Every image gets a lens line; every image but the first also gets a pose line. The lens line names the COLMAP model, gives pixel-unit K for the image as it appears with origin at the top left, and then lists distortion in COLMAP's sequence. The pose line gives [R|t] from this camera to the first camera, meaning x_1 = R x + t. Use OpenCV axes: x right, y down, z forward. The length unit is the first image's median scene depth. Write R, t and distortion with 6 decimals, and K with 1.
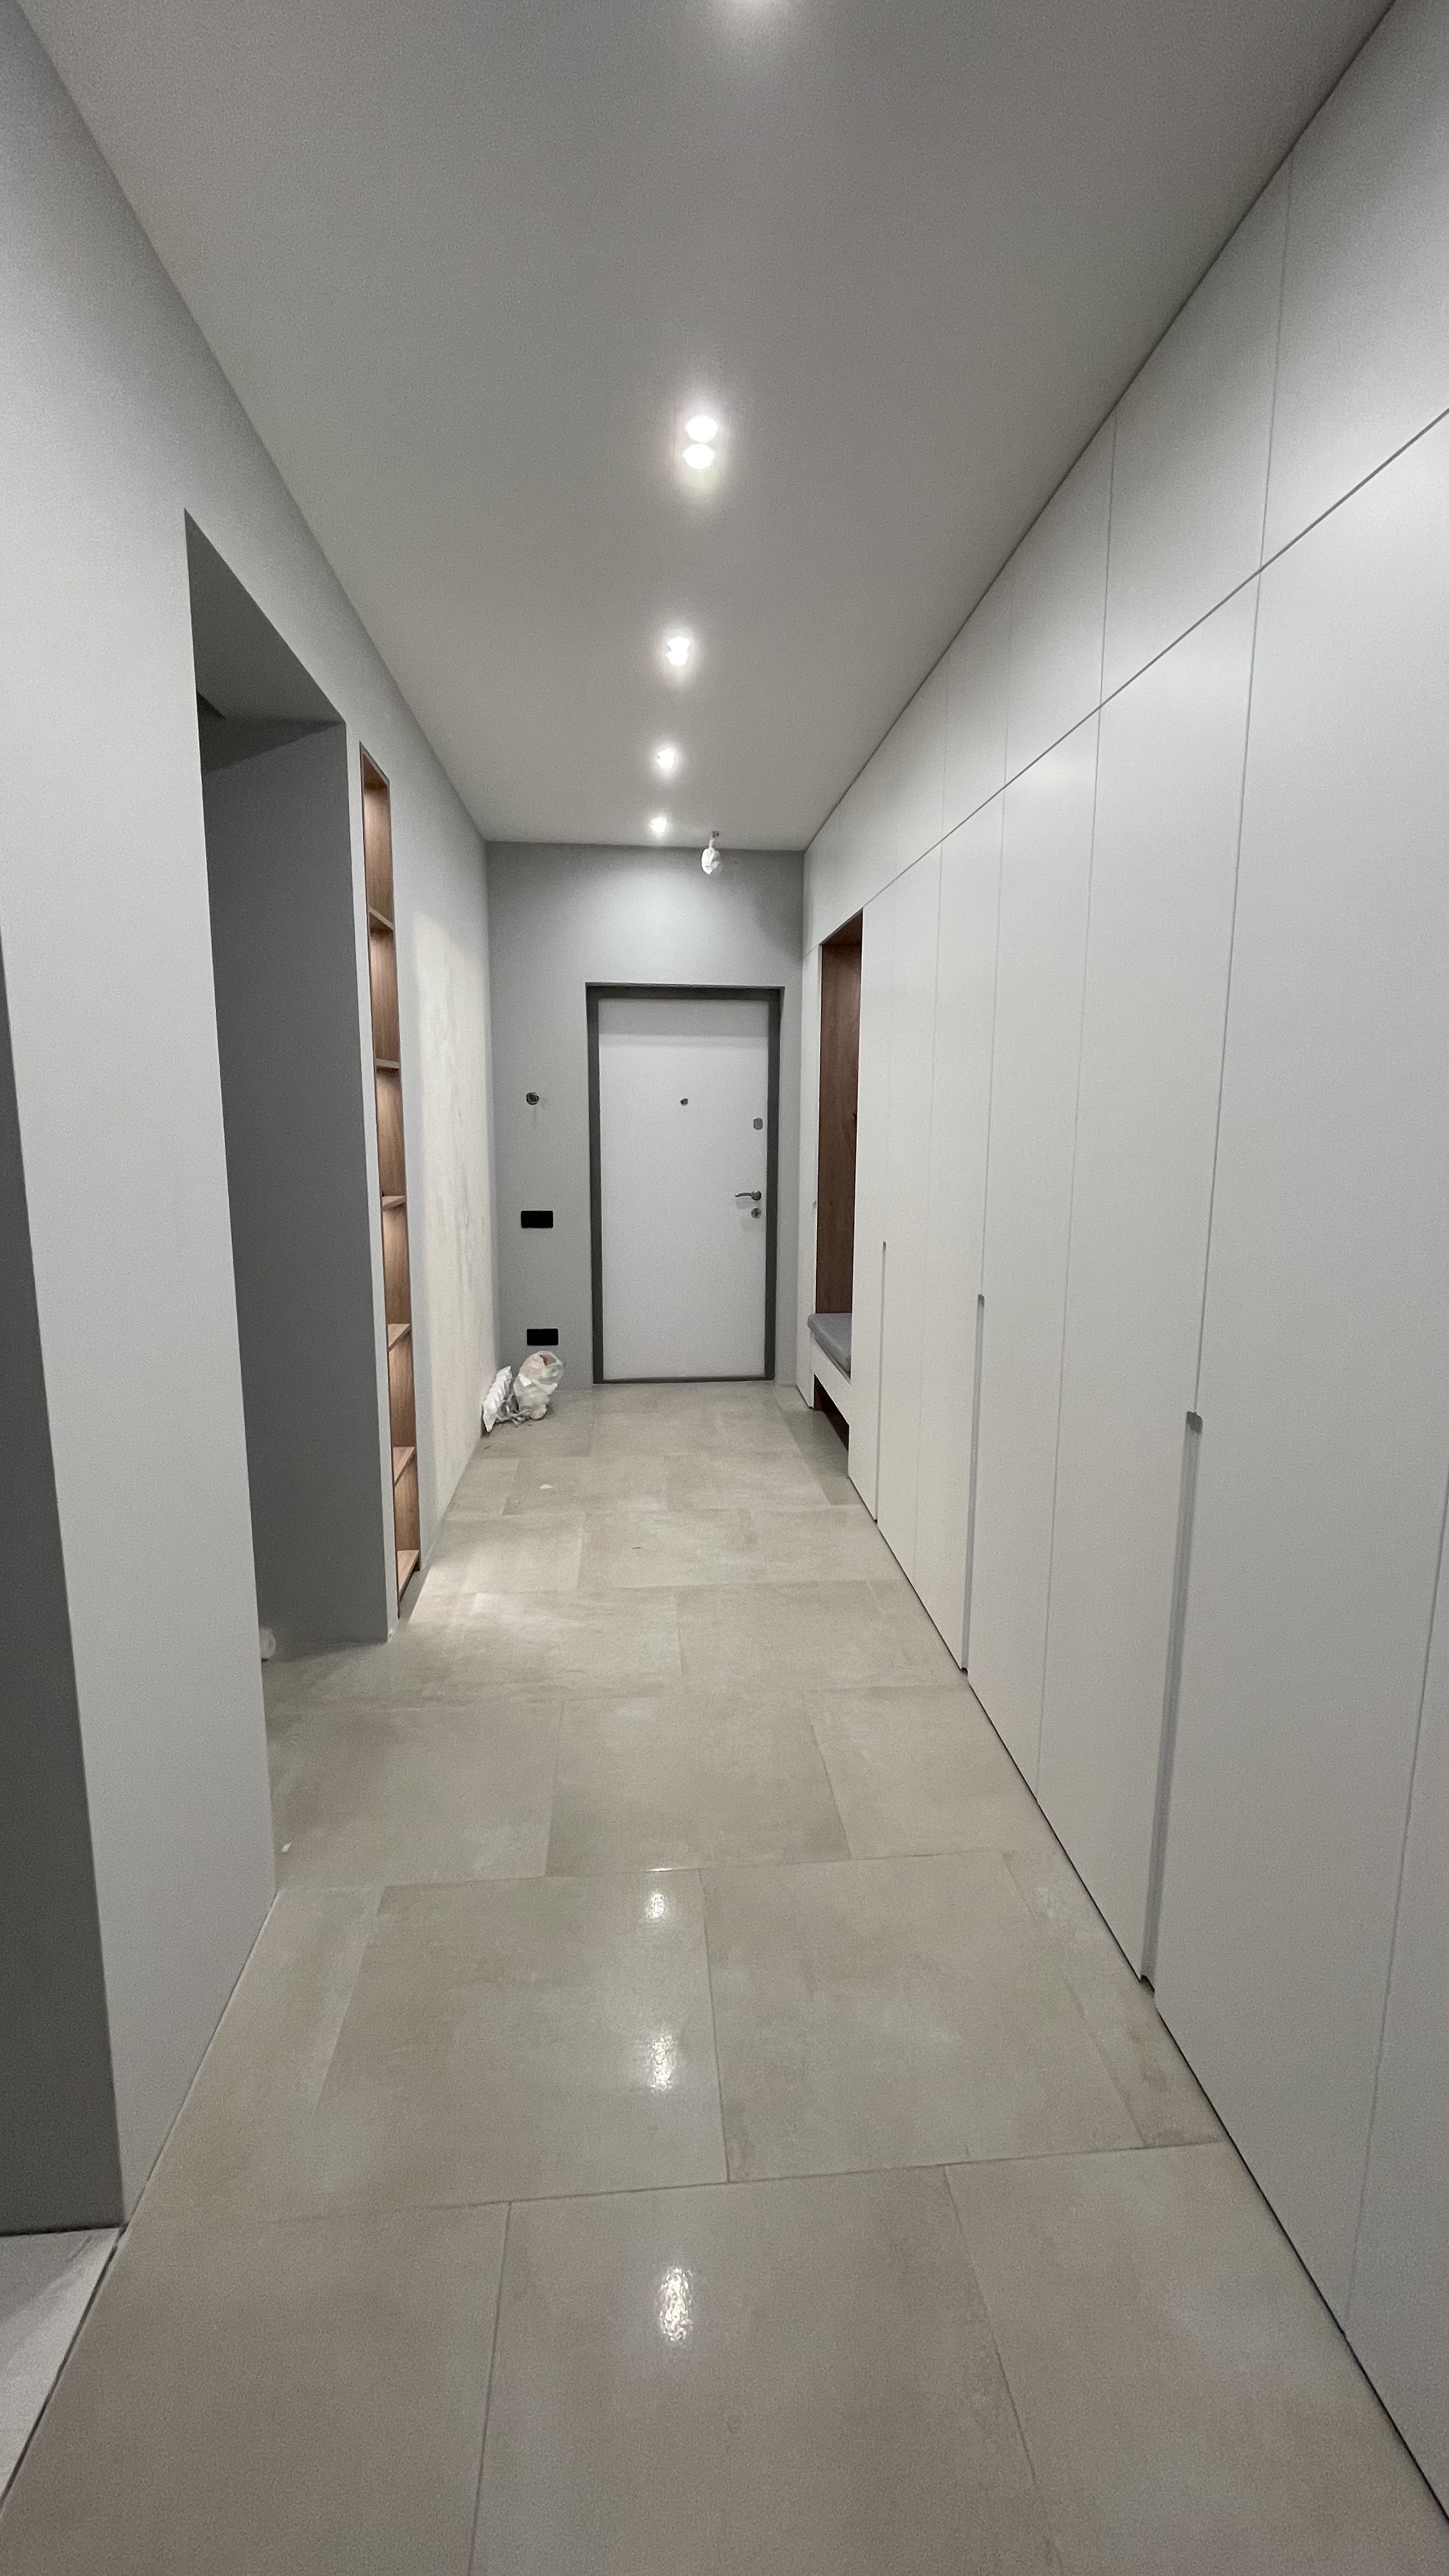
lens RADIAL K [[1058.7, 0, 725.1], [0, 1058.7, 1291.9], [0, 0, 1]] dist [-0.000129, 0.001122]
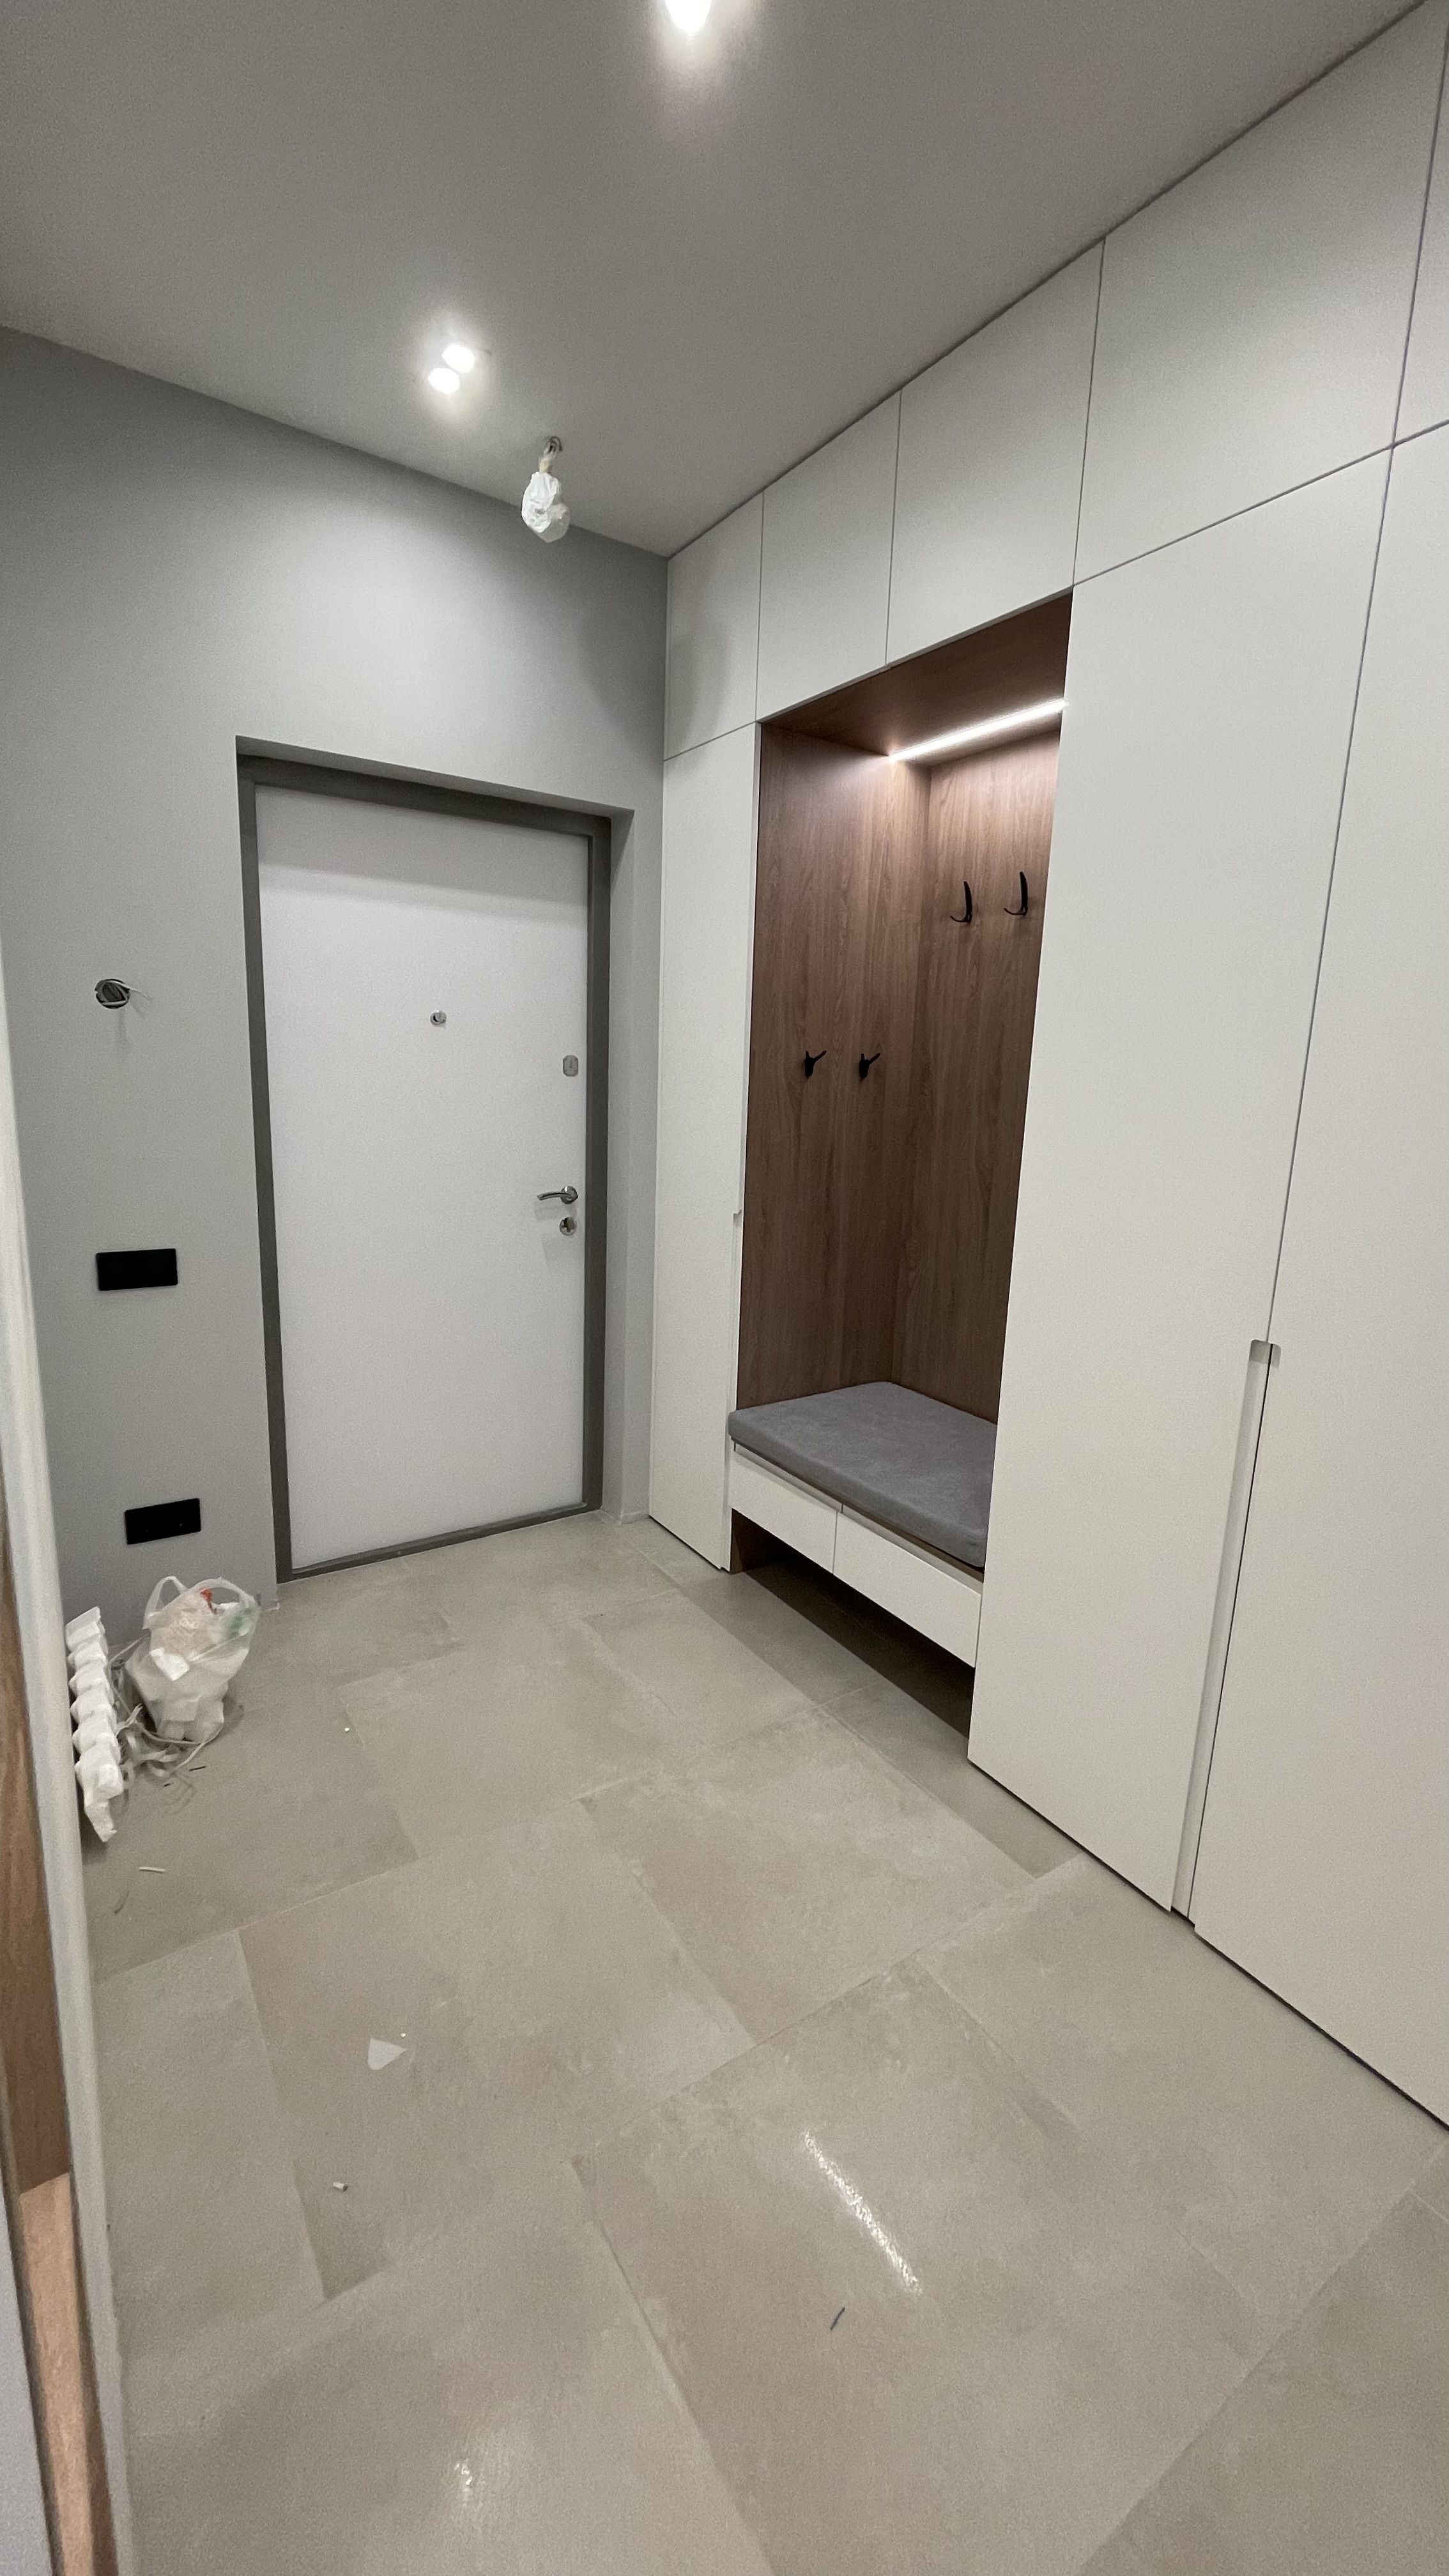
lens RADIAL K [[1058.7, 0, 727.5], [0, 1058.7, 1274.2], [0, 0, 1]] dist [-0.000129, 0.001122]
pose [[0.876230, -0.069024, 0.476925, -0.176593], [0.051719, 0.997442, 0.049338, -0.077284], [-0.479110, -0.018565, 0.877558, 0.500948]]
